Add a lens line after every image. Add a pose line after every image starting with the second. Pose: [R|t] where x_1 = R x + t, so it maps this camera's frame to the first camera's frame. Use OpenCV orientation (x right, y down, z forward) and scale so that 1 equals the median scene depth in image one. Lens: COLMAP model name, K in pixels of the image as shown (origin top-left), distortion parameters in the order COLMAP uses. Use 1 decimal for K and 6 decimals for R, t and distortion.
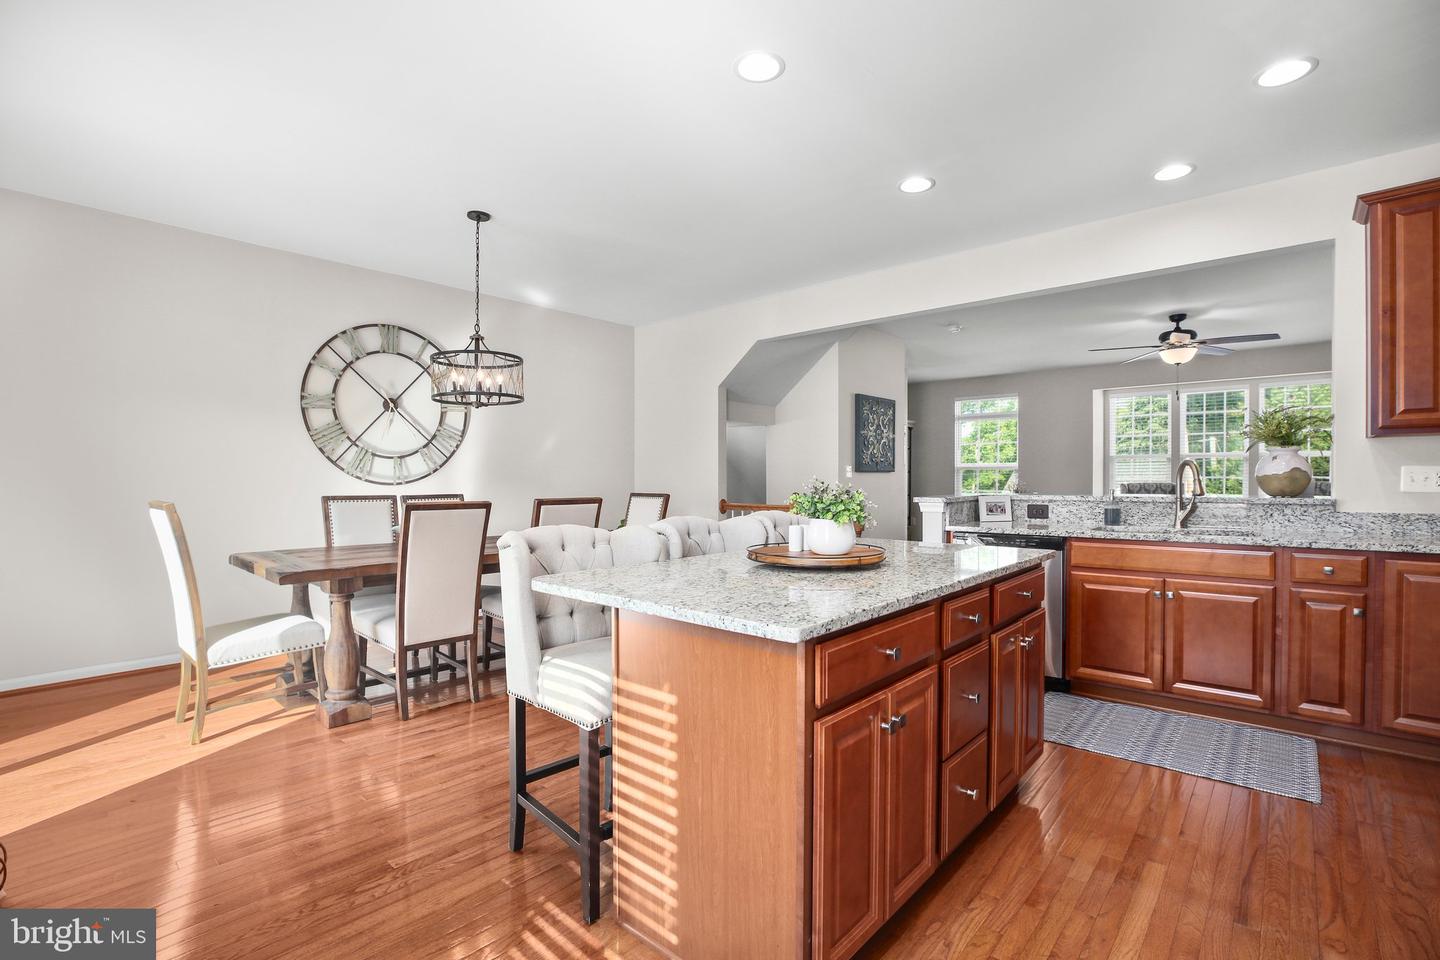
lens RADIAL K [[669.6, 0, 728.1], [0, 669.6, 468.9], [0, 0, 1]] dist [-0.021075, 0.005293]
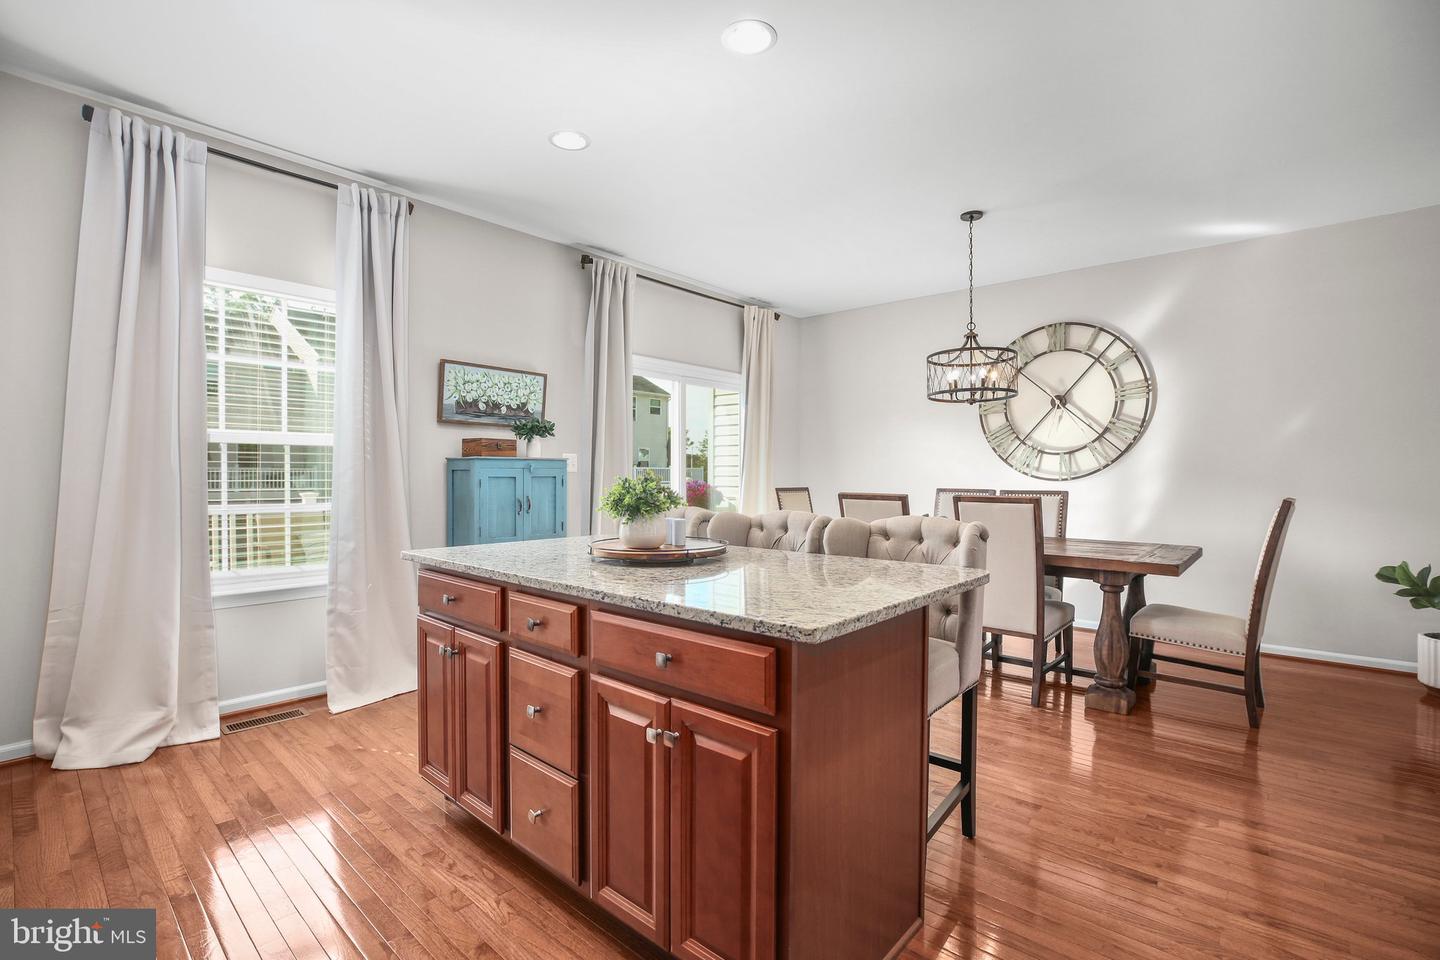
lens RADIAL K [[656.2, 0, 729.1], [0, 656.2, 479.9], [0, 0, 1]] dist [-0.021471, 0.004998]
pose [[-0.006492, 0.006446, -0.999958, 0.508861], [0.002337, 0.999977, 0.006431, 0.015505], [0.999976, -0.002295, -0.006507, 0.521455]]
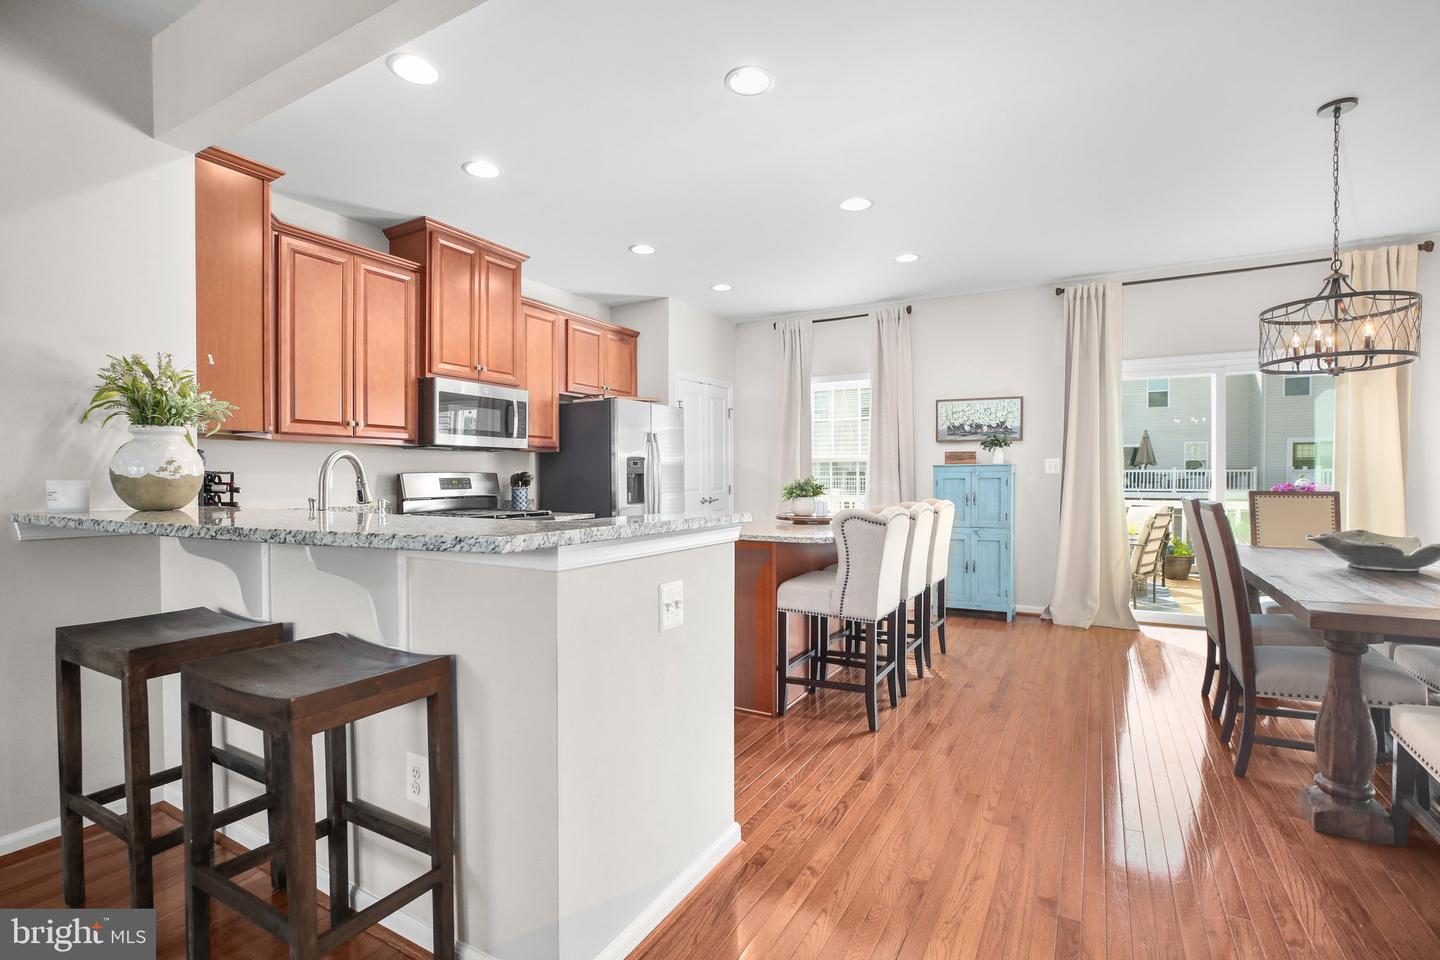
lens RADIAL K [[656.2, 0, 729.1], [0, 656.2, 479.9], [0, 0, 1]] dist [-0.021471, 0.004998]
pose [[-0.979574, 0.004442, -0.201036, 0.332263], [0.004261, 0.999990, 0.001334, 0.015719], [0.201040, 0.000450, -0.979583, 1.253148]]
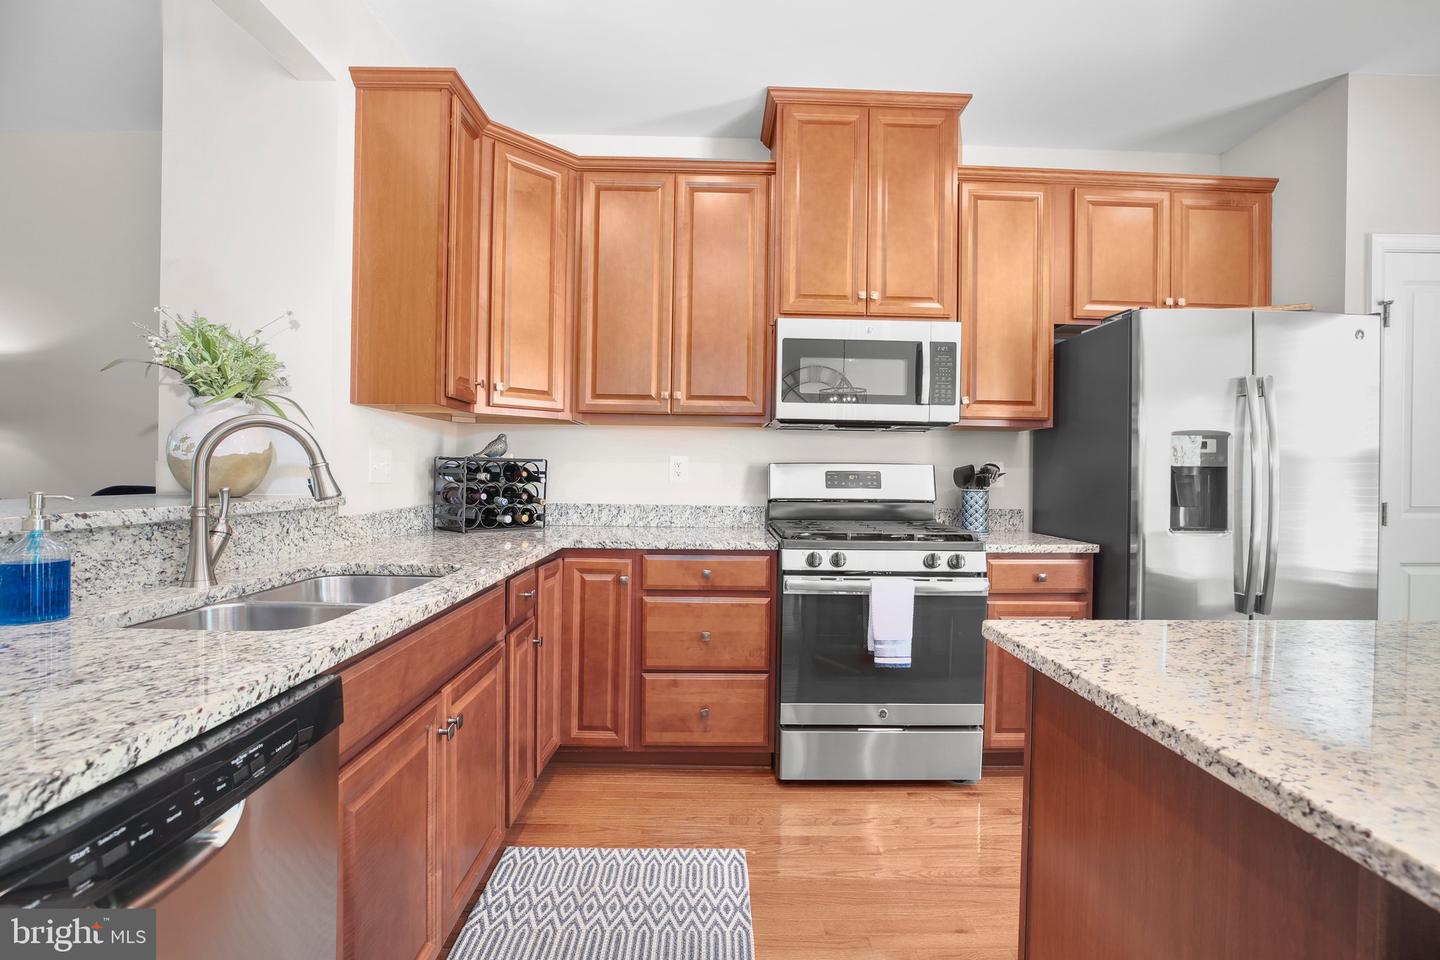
lens RADIAL K [[664.8, 0, 723.0], [0, 664.8, 480.2], [0, 0, 1]] dist [-0.044179, 0.013947]
pose [[-0.669167, -0.017729, 0.742900, 0.148073], [-0.016305, 0.999825, 0.009174, 0.017555], [-0.742933, -0.005974, -0.669339, 0.790789]]
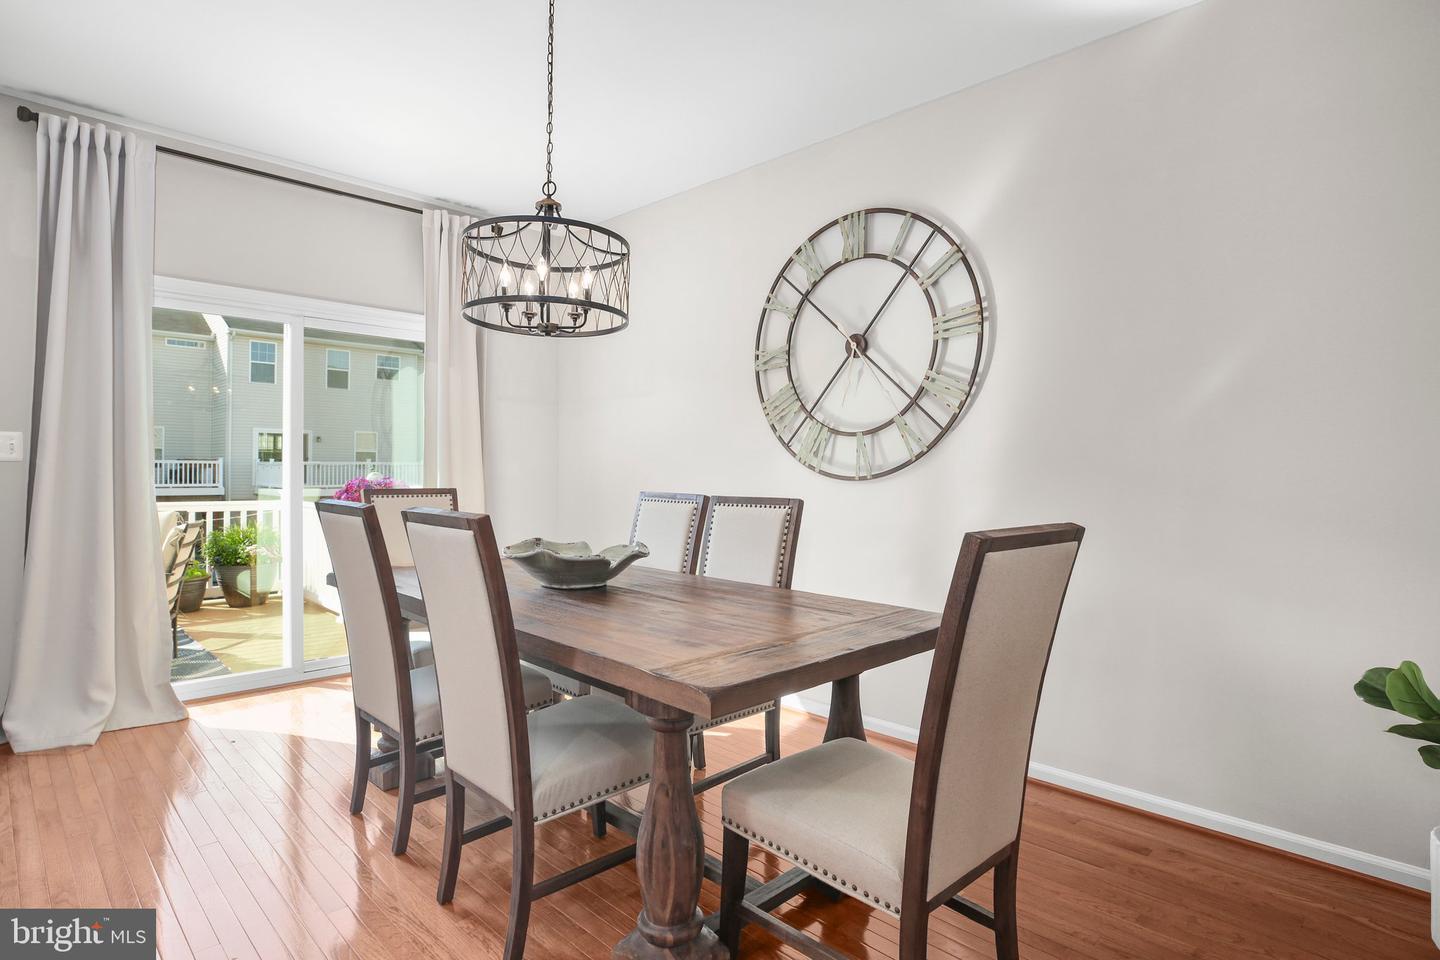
lens RADIAL K [[754.8, 0, 716.3], [0, 754.8, 473.5], [0, 0, 1]] dist [-0.029280, 0.016888]
pose [[-0.077244, 0.003827, -0.997005, 0.182216], [-0.001369, 0.999991, 0.003944, 0.015998], [0.997011, 0.001669, -0.077238, 0.958693]]
